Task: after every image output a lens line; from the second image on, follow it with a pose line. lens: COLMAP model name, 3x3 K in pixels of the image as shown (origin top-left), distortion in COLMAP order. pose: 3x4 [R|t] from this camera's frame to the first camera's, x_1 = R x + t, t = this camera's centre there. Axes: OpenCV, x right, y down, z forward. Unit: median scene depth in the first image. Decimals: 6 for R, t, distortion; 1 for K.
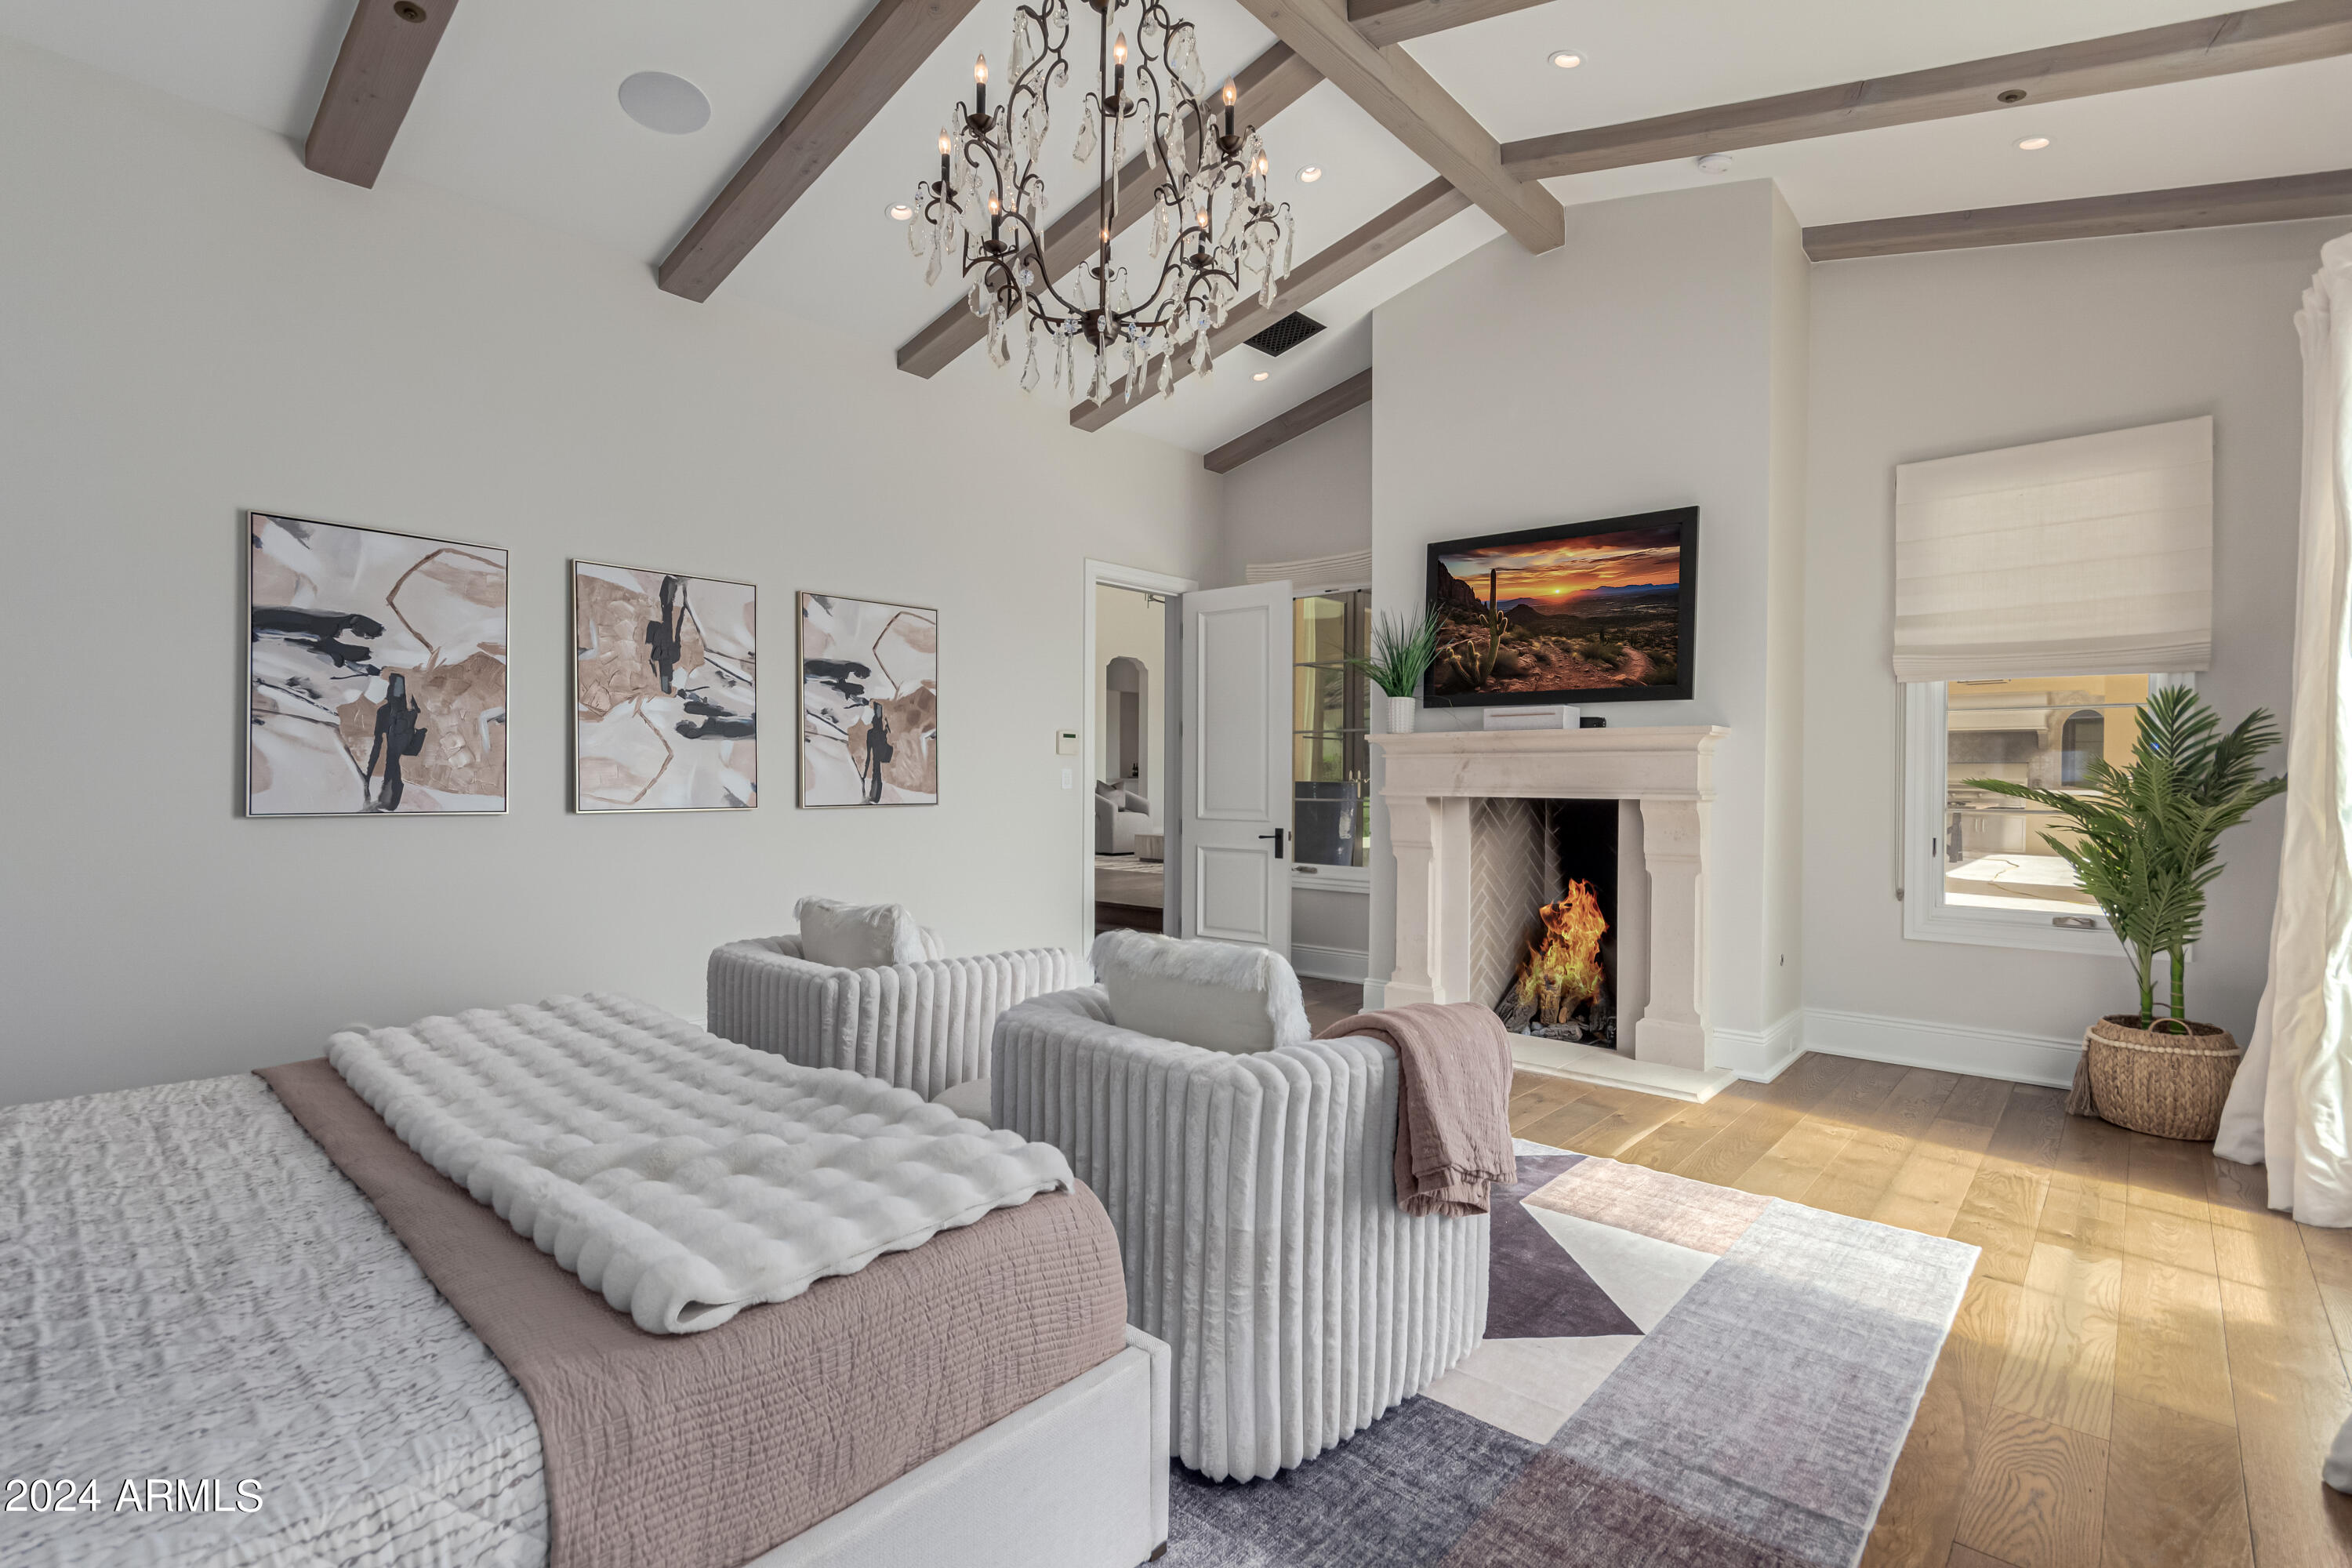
lens RADIAL K [[1083.9, 0, 1178.9], [0, 1083.9, 787.7], [0, 0, 1]] dist [0.003719, 0.001734]
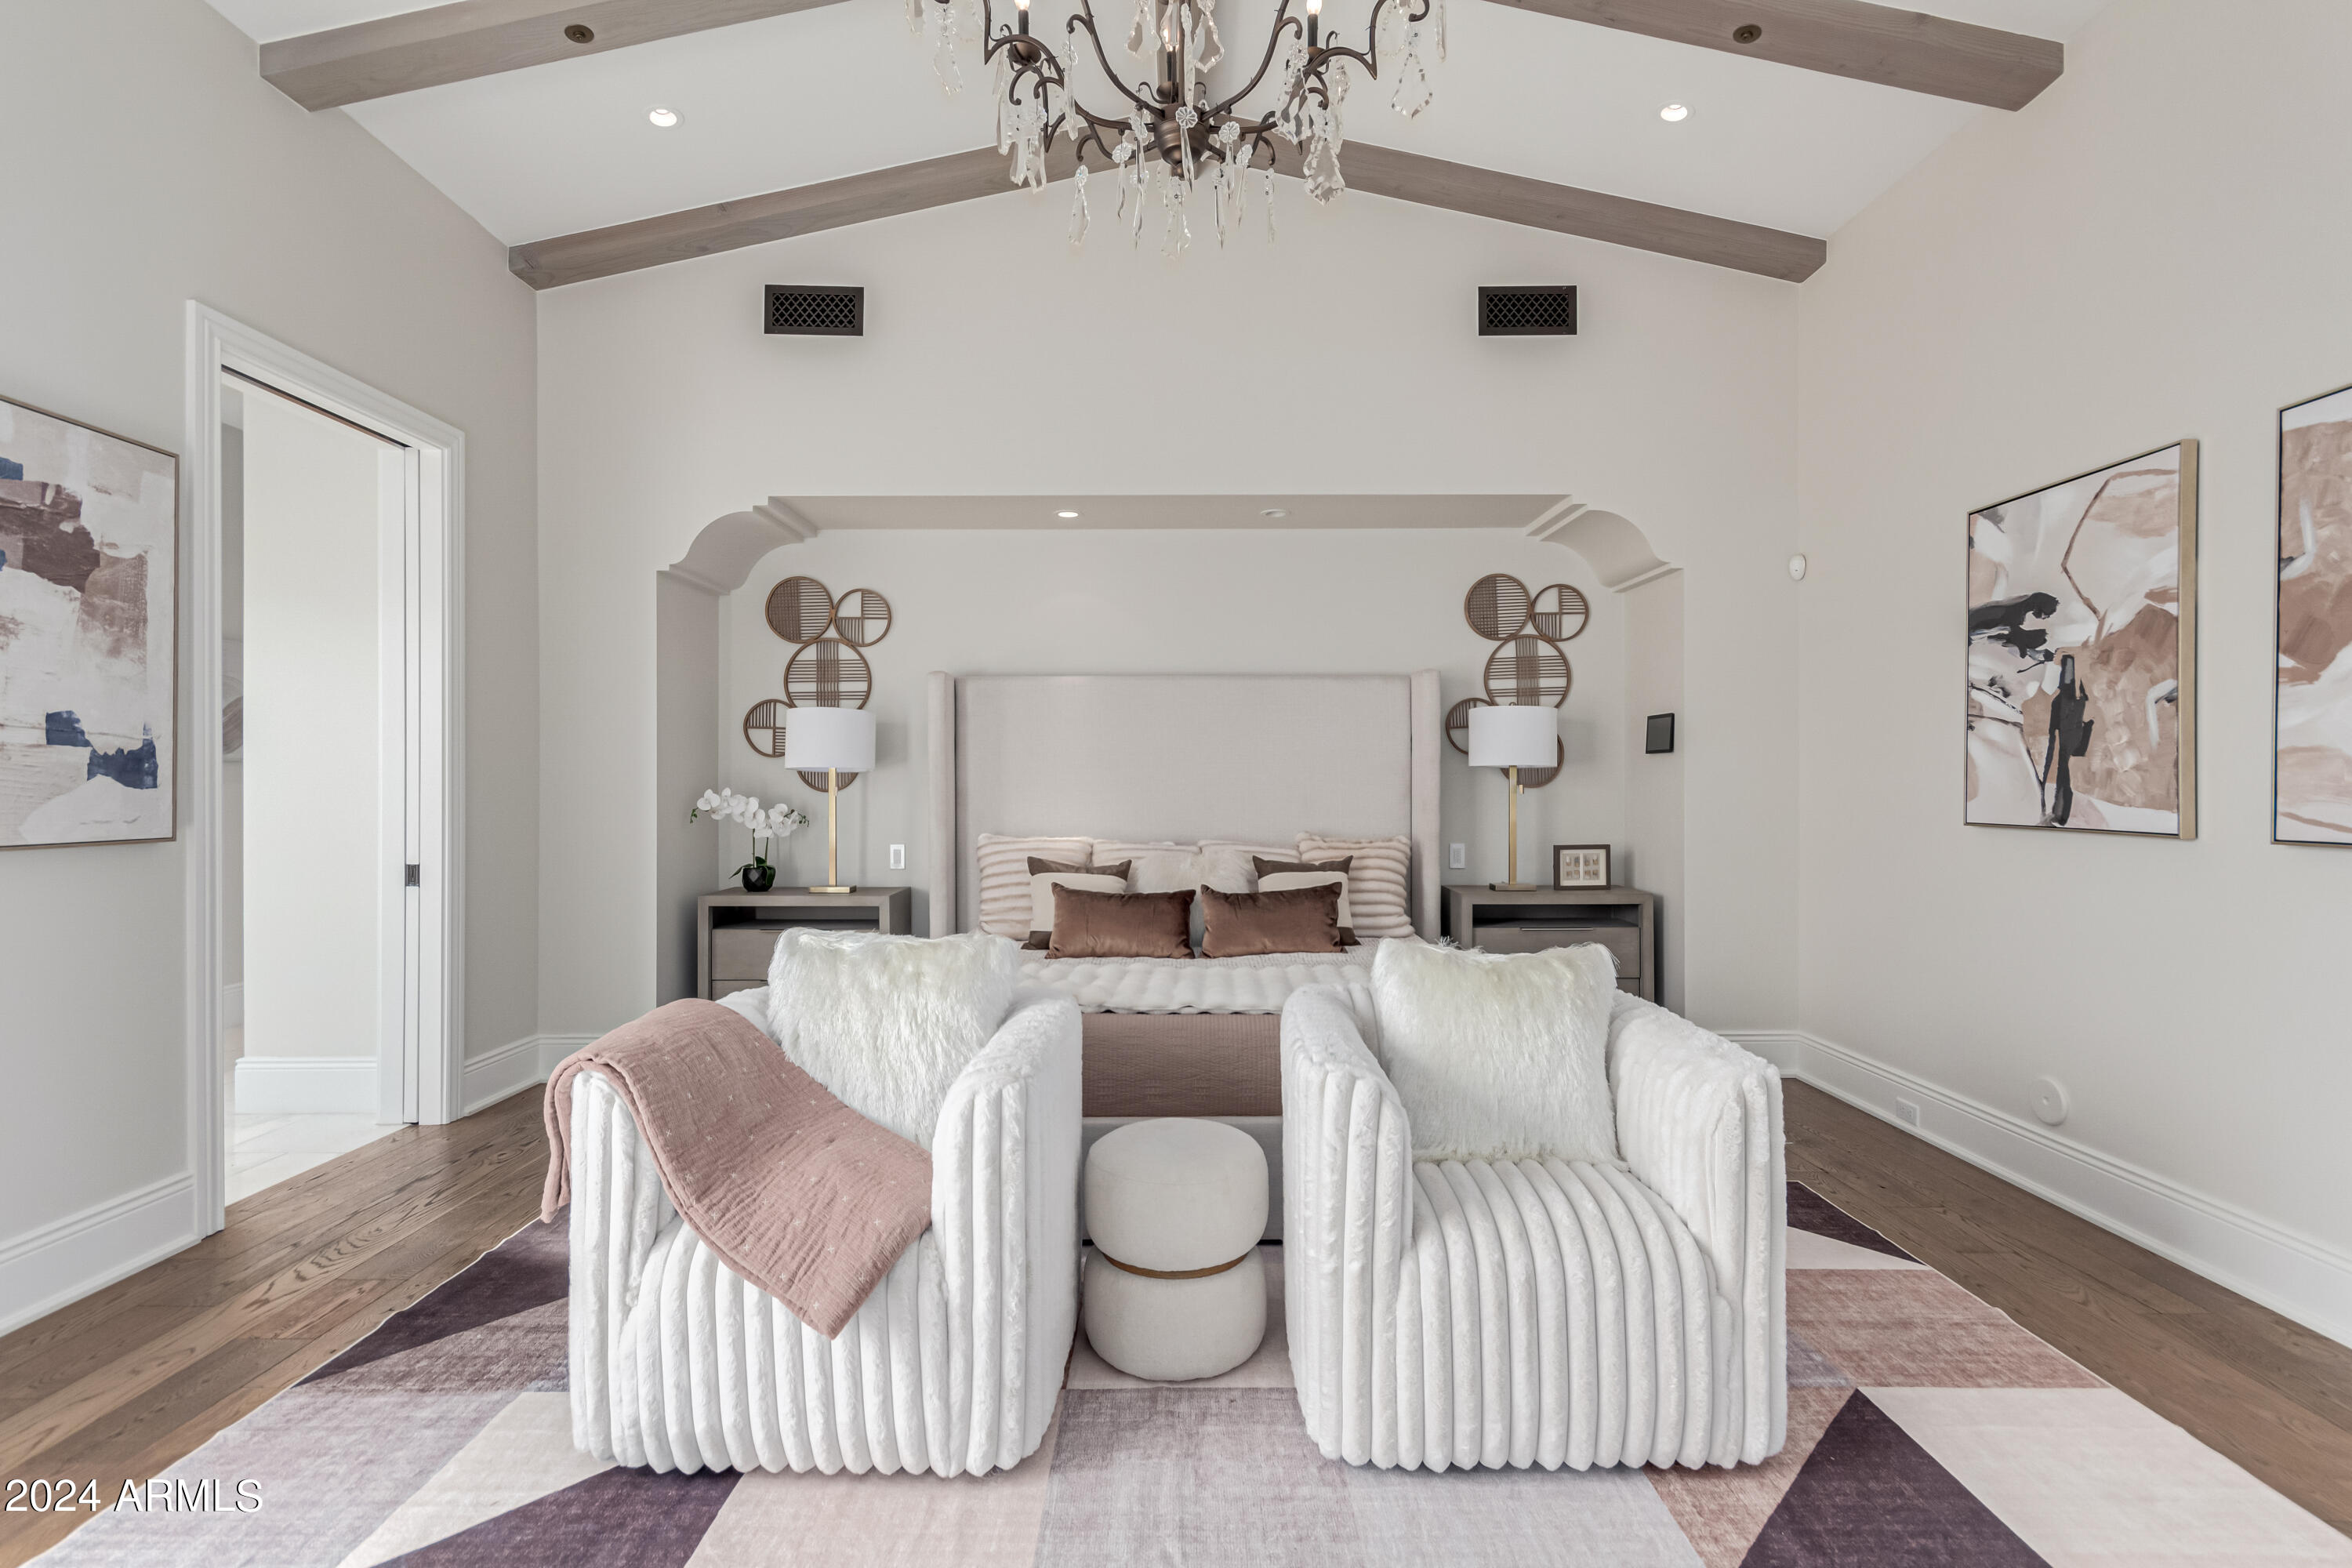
lens RADIAL K [[1083.9, 0, 1179.4], [0, 1083.9, 775.8], [0, 0, 1]] dist [0.003719, 0.001734]
pose [[-0.738385, -0.009176, -0.674317, 0.250202], [-0.007271, 0.999958, -0.005646, -0.005402], [0.674340, 0.000735, -0.738421, 0.950909]]
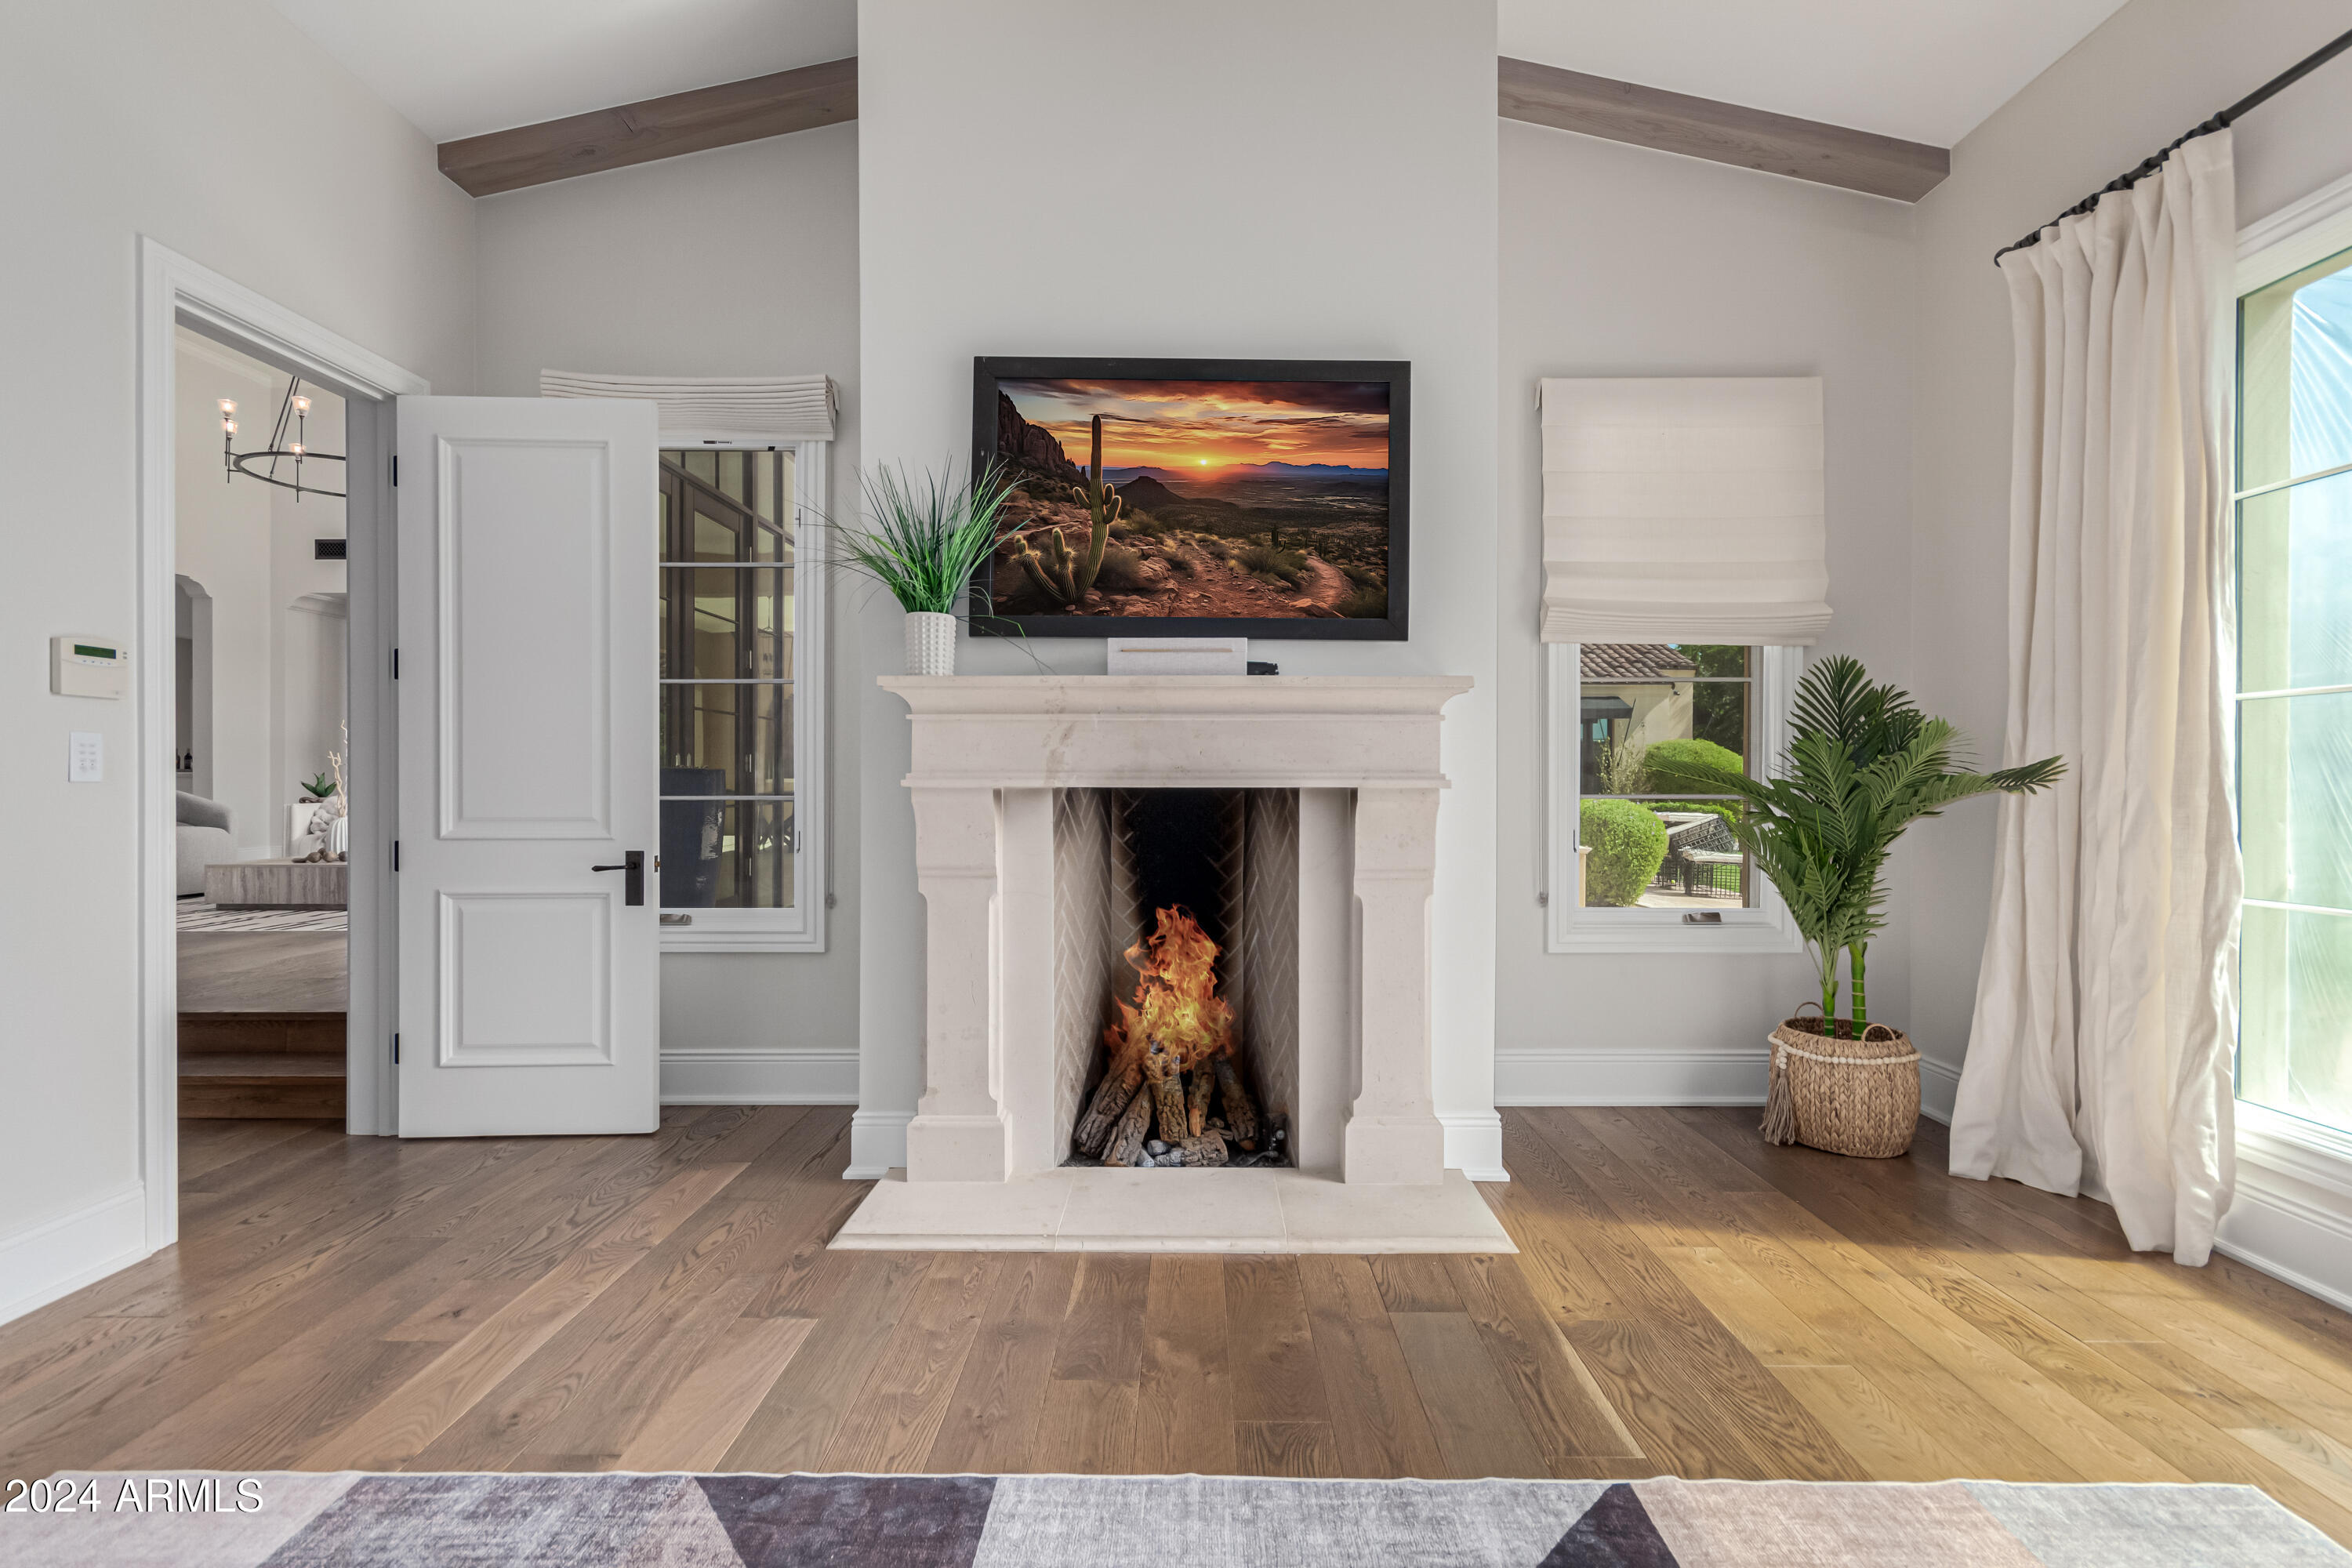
lens RADIAL K [[1083.9, 0, 1176.6], [0, 1083.9, 777.8], [0, 0, 1]] dist [0.003719, 0.001734]
pose [[0.752431, -0.004178, 0.658657, -0.087694], [0.008379, 0.999960, -0.003229, 0.006413], [-0.658617, 0.007949, 0.752436, 0.564036]]
